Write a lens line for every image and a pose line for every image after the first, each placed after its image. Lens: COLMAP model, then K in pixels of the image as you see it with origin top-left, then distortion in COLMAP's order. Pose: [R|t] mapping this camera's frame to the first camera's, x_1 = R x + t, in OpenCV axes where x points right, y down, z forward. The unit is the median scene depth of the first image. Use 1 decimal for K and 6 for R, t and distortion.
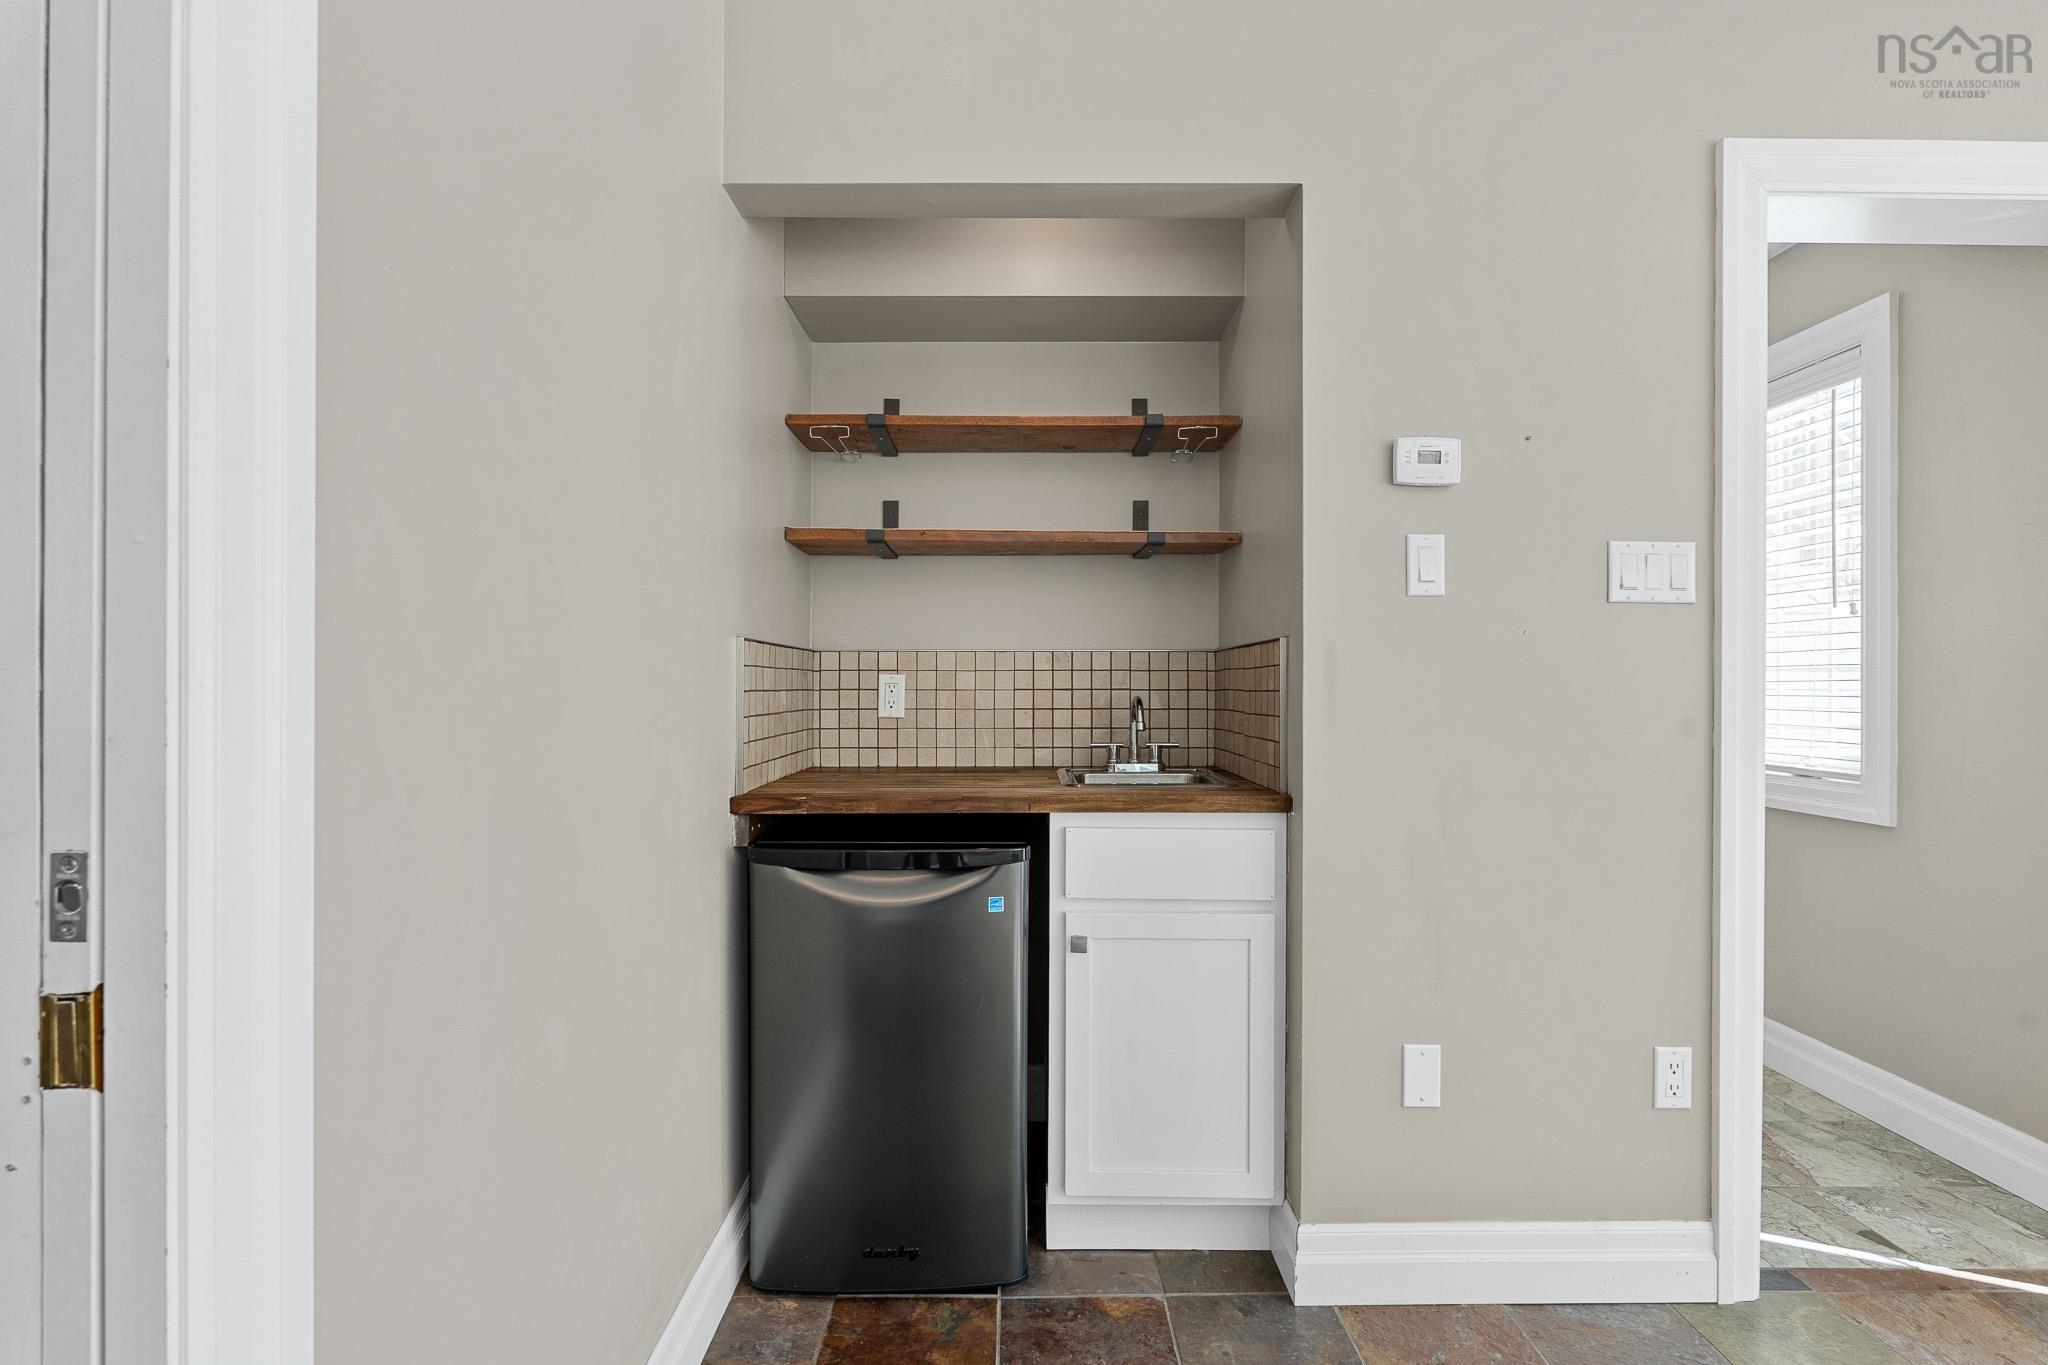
lens RADIAL K [[902.2, 0, 1027.3], [0, 902.2, 692.1], [0, 0, 1]] dist [-0.000620, -0.000504]
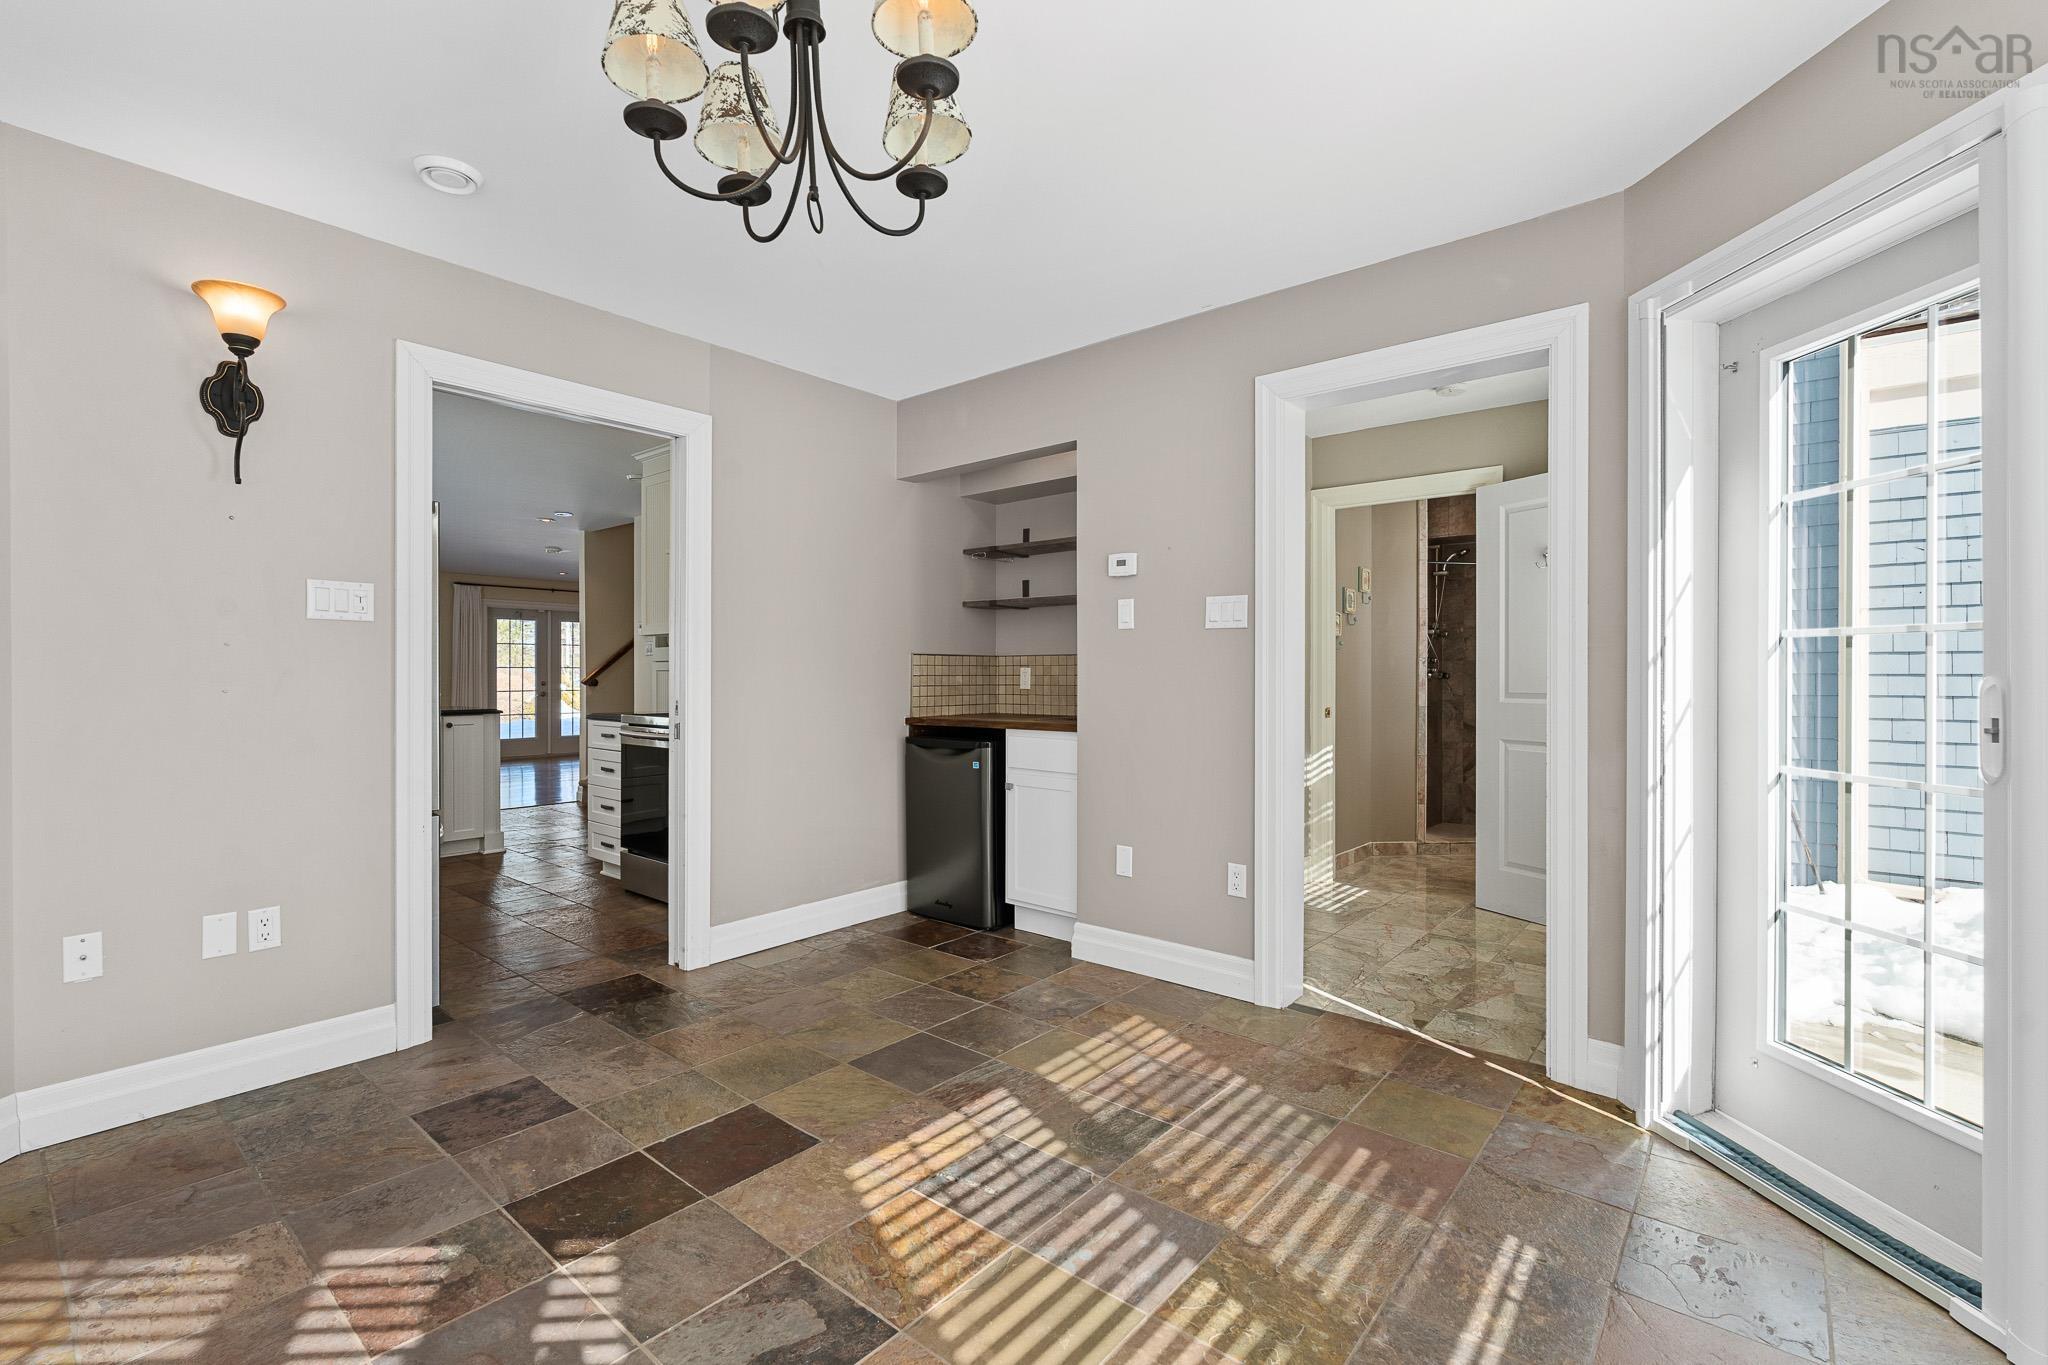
lens RADIAL K [[902.2, 0, 1028.1], [0, 902.2, 675.1], [0, 0, 1]] dist [-0.000620, -0.000504]
pose [[0.755735, -0.003315, -0.654869, 1.415991], [-0.000265, 0.999986, -0.005368, 0.009087], [0.654878, 0.004230, 0.755723, -0.618201]]
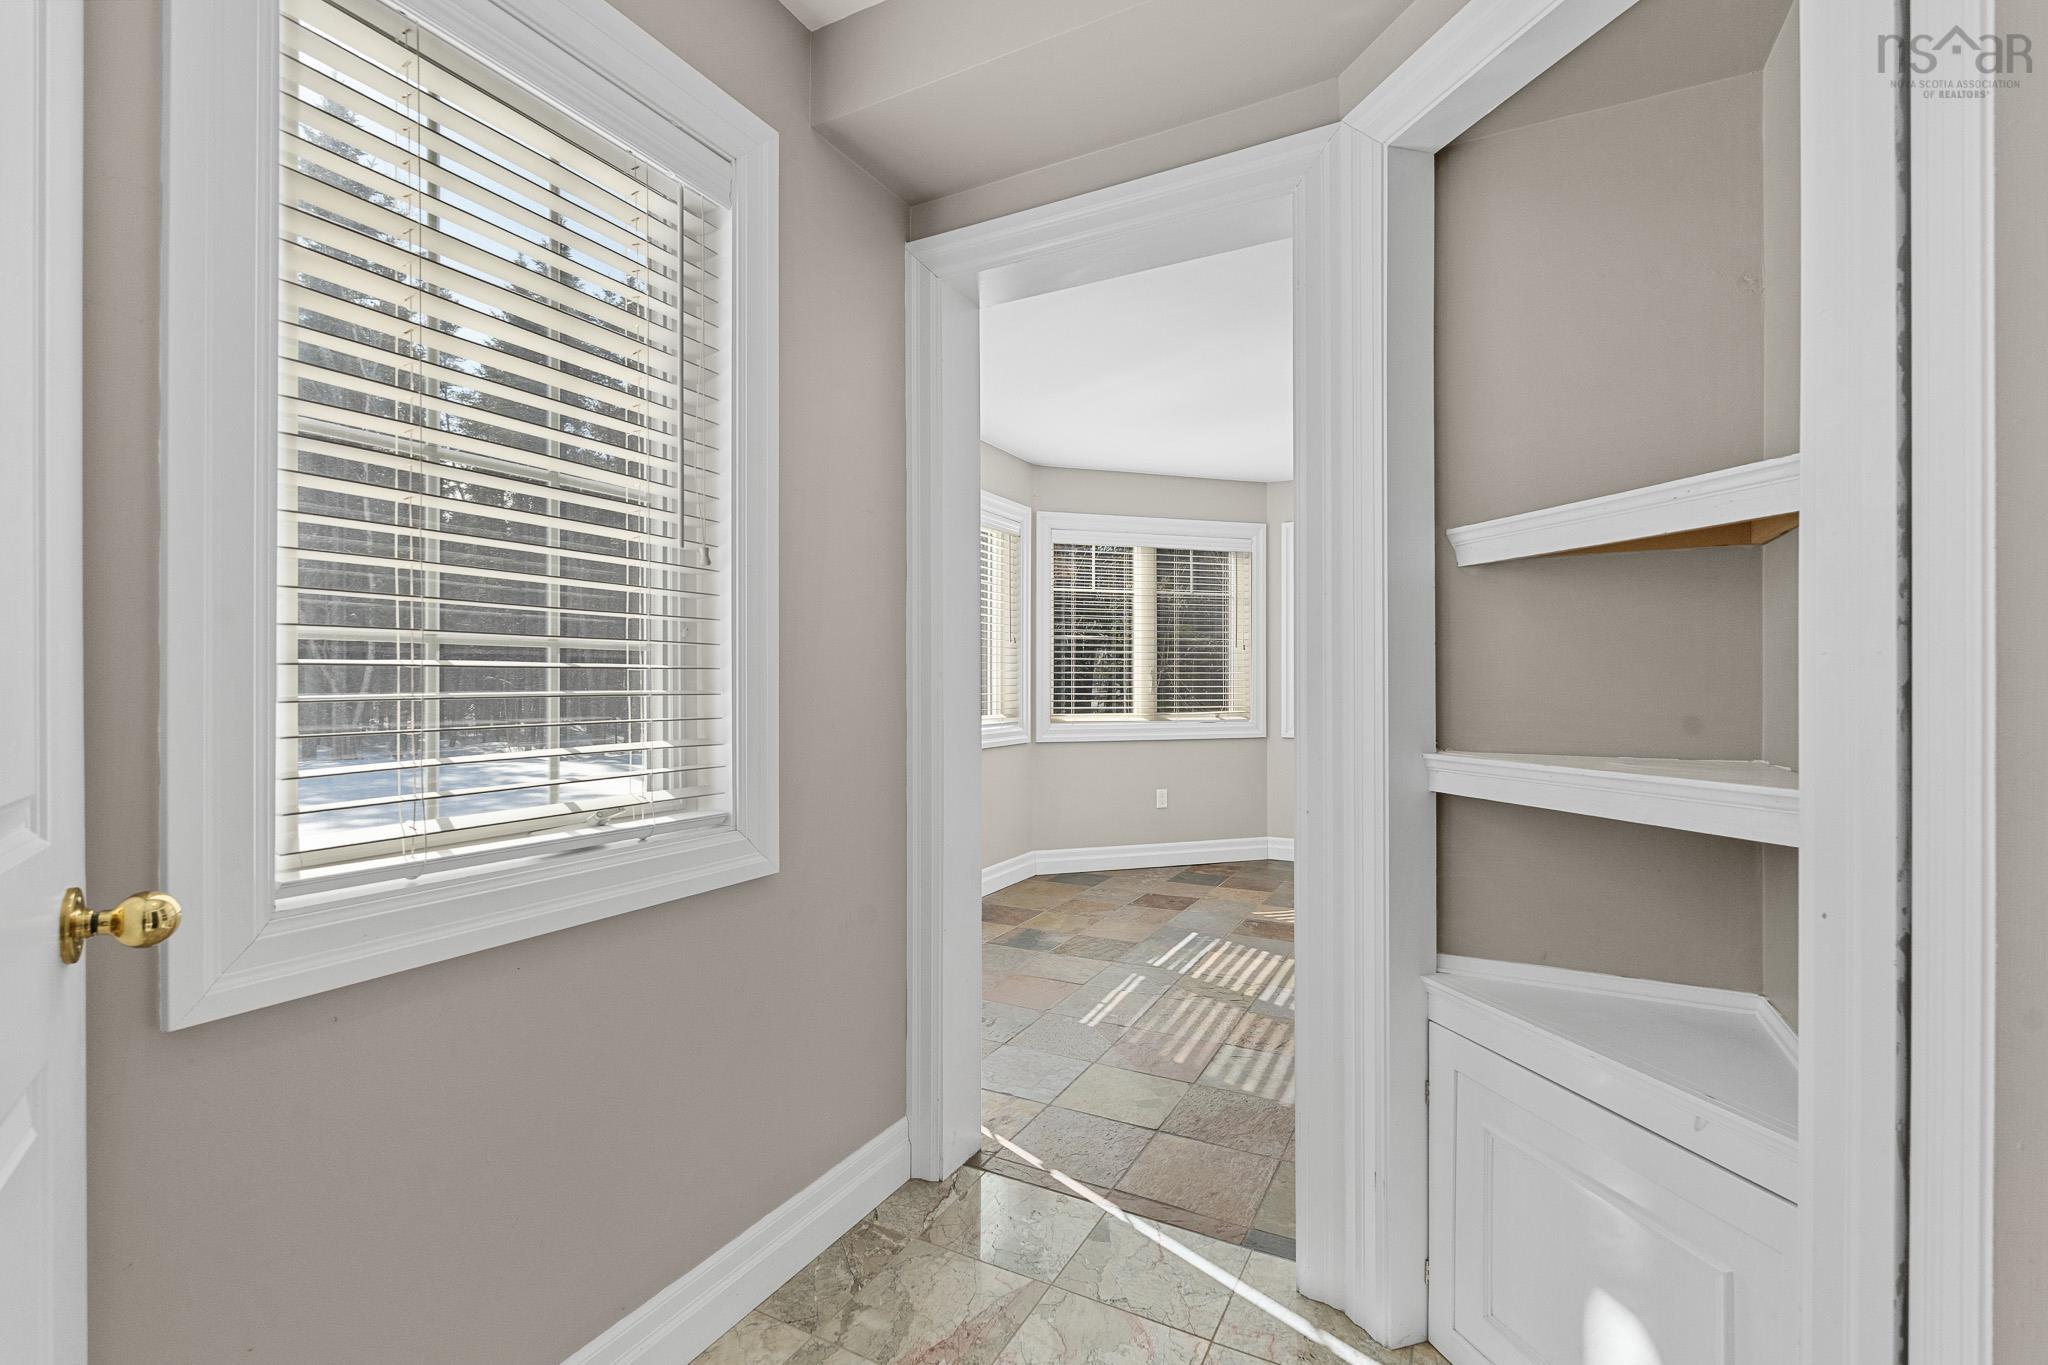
lens RADIAL K [[902.2, 0, 1037.3], [0, 902.2, 687.1], [0, 0, 1]] dist [-0.000620, -0.000504]
pose [[-0.881946, -0.007226, 0.471295, 0.524772], [0.000715, 0.999861, 0.016668, -0.014298], [-0.471349, 0.015037, -0.881818, 1.855979]]
